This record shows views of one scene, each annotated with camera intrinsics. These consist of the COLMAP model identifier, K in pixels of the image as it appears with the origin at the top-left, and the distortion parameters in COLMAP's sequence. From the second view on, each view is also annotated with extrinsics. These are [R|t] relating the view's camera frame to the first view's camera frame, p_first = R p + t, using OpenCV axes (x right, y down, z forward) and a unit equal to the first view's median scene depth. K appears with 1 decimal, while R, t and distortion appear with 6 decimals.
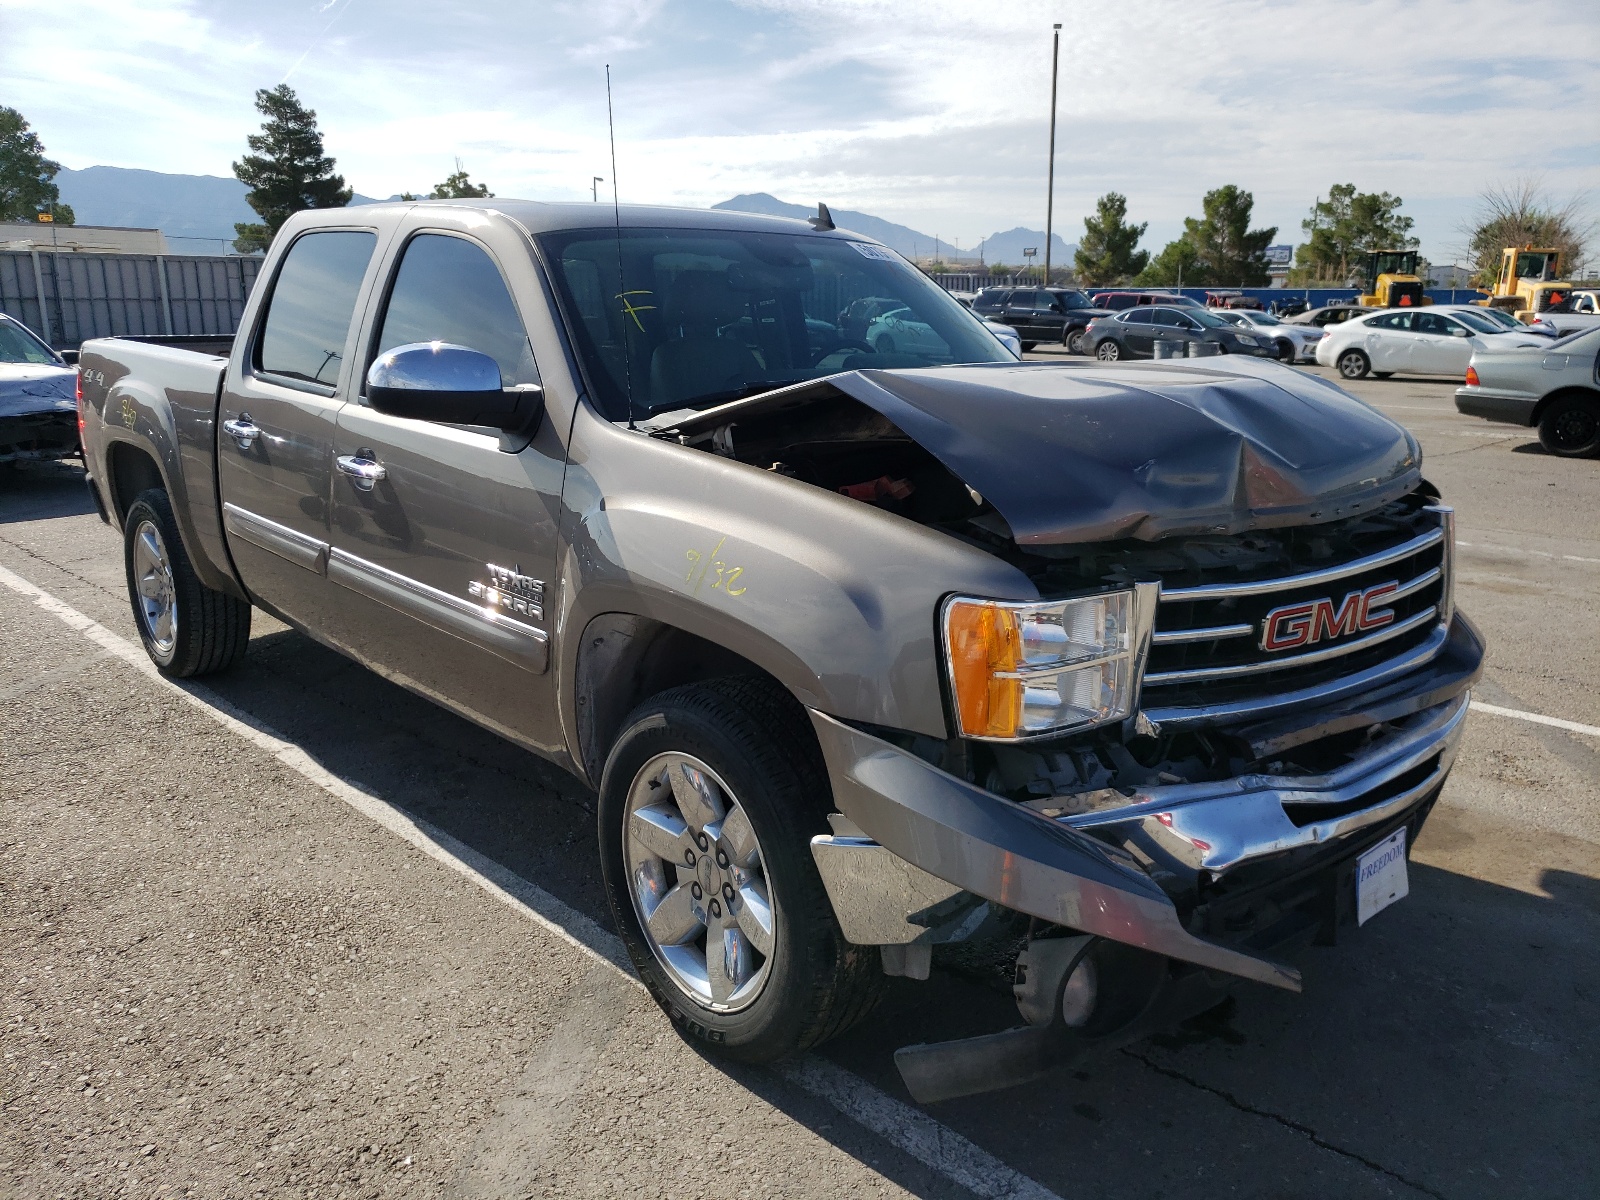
lens RADIAL K [[1309.4, 0, 800.0], [0, 1309.4, 600.0], [0, 0, 1]] dist [-0.051512, -0.000668]
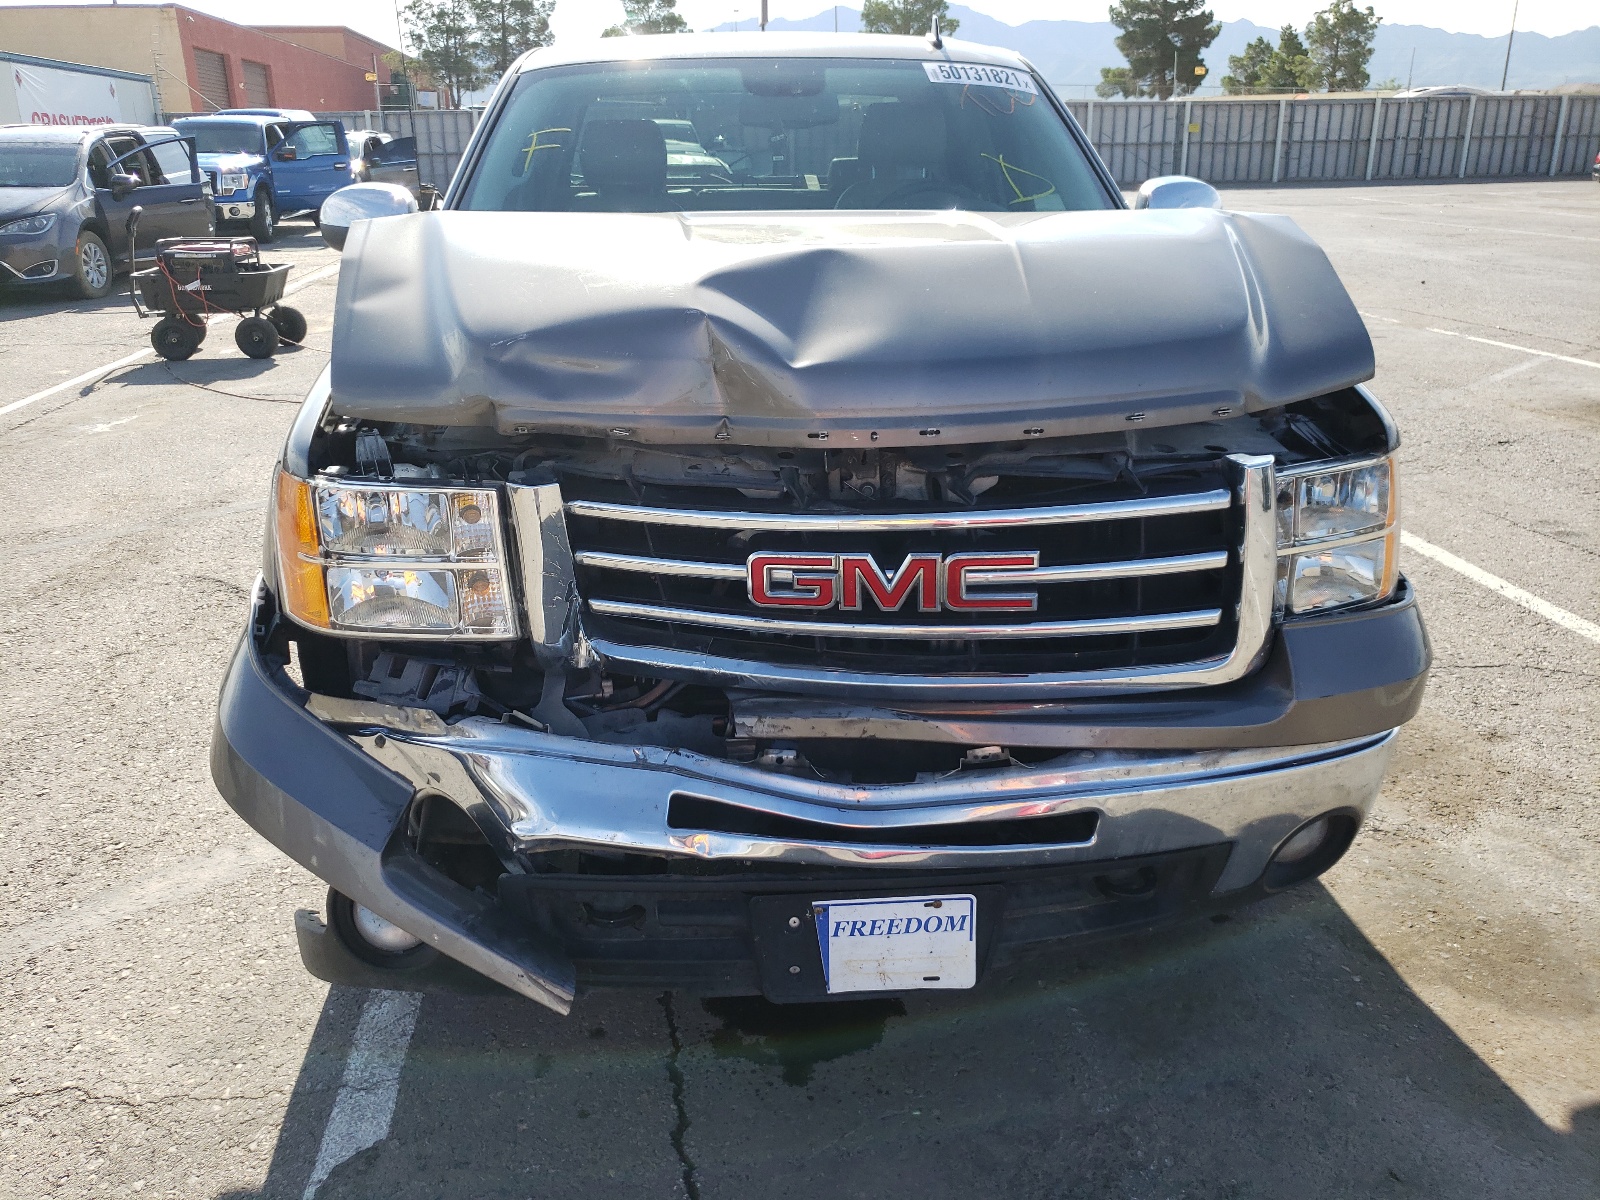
lens RADIAL K [[1241.1, 0, 800.0], [0, 1241.1, 600.0], [0, 0, 1]] dist [0.007298, 0.005807]
pose [[0.759718, 0.200399, -0.618602, 0.812228], [-0.121472, 0.978318, 0.167747, -0.086606], [0.638805, -0.052298, 0.767589, 0.448405]]
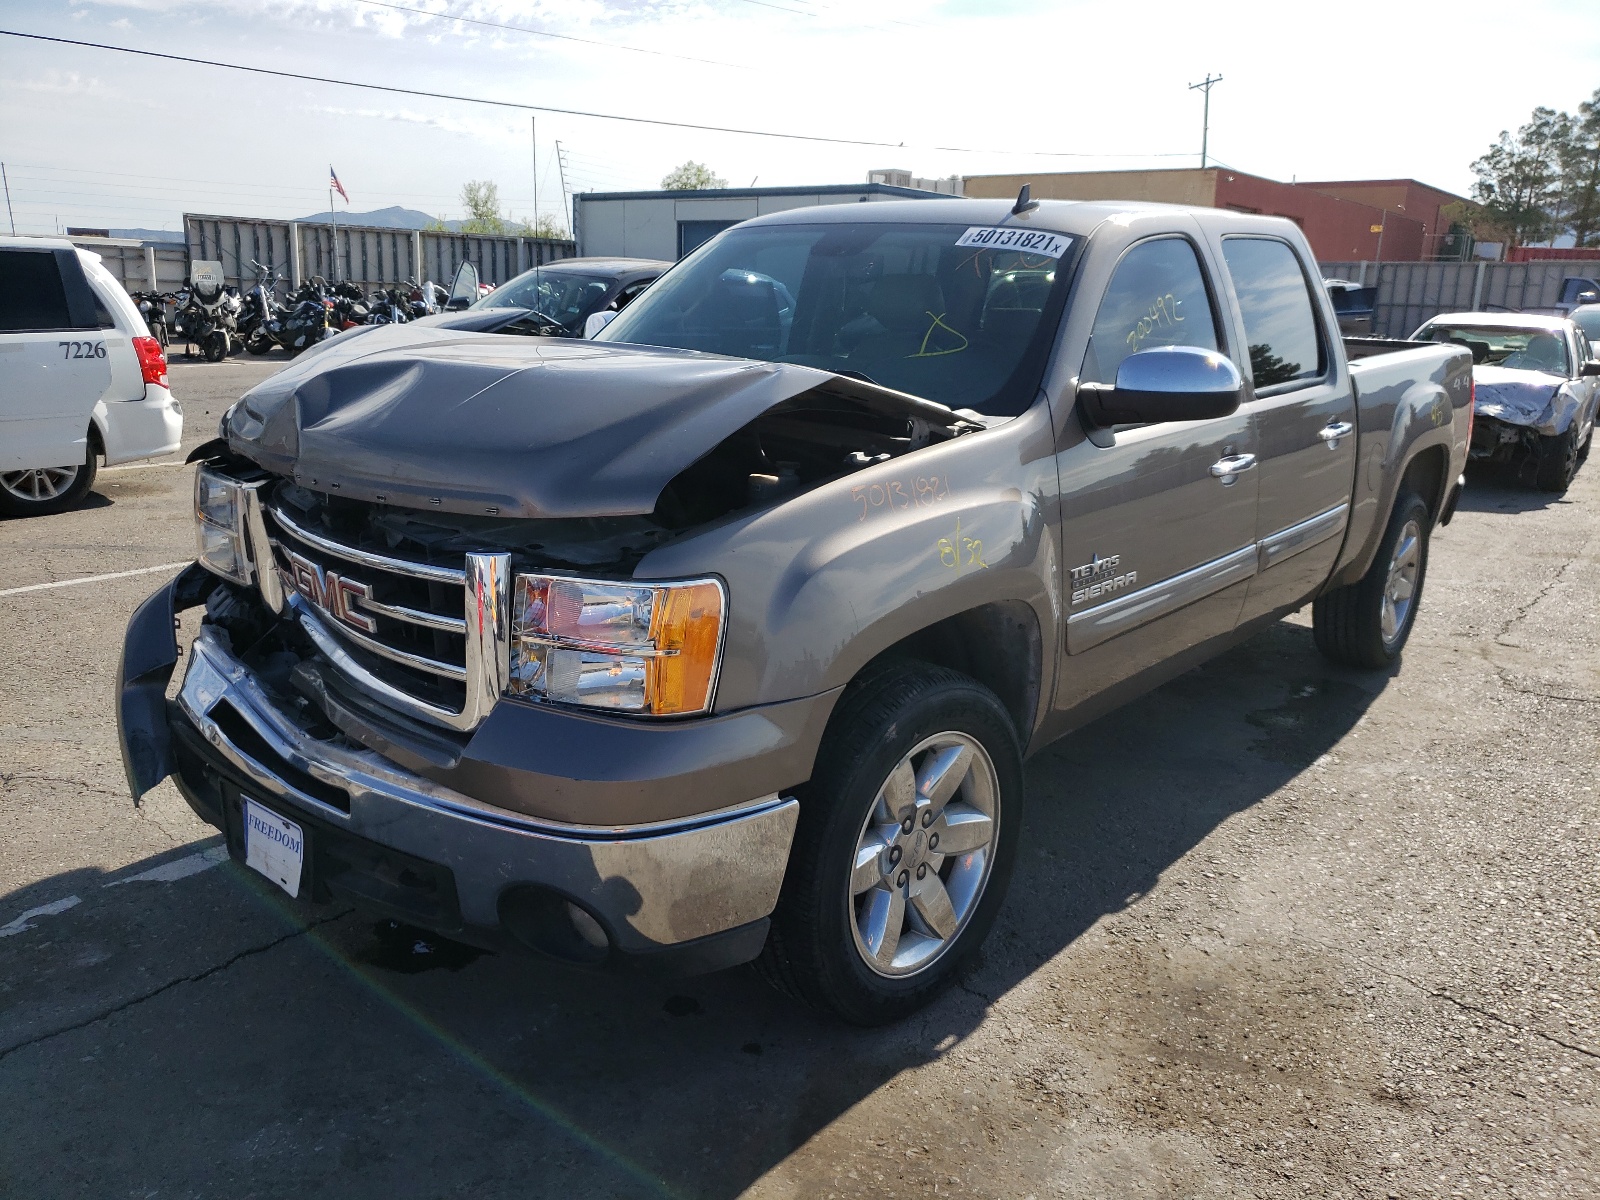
lens RADIAL K [[1241.1, 0, 800.0], [0, 1241.1, 600.0], [0, 0, 1]] dist [0.007298, 0.005807]
pose [[0.086448, 0.231845, -0.968904, 1.397652], [-0.242696, 0.948146, 0.205225, -0.269881], [0.966243, 0.217408, 0.138233, 1.236604]]
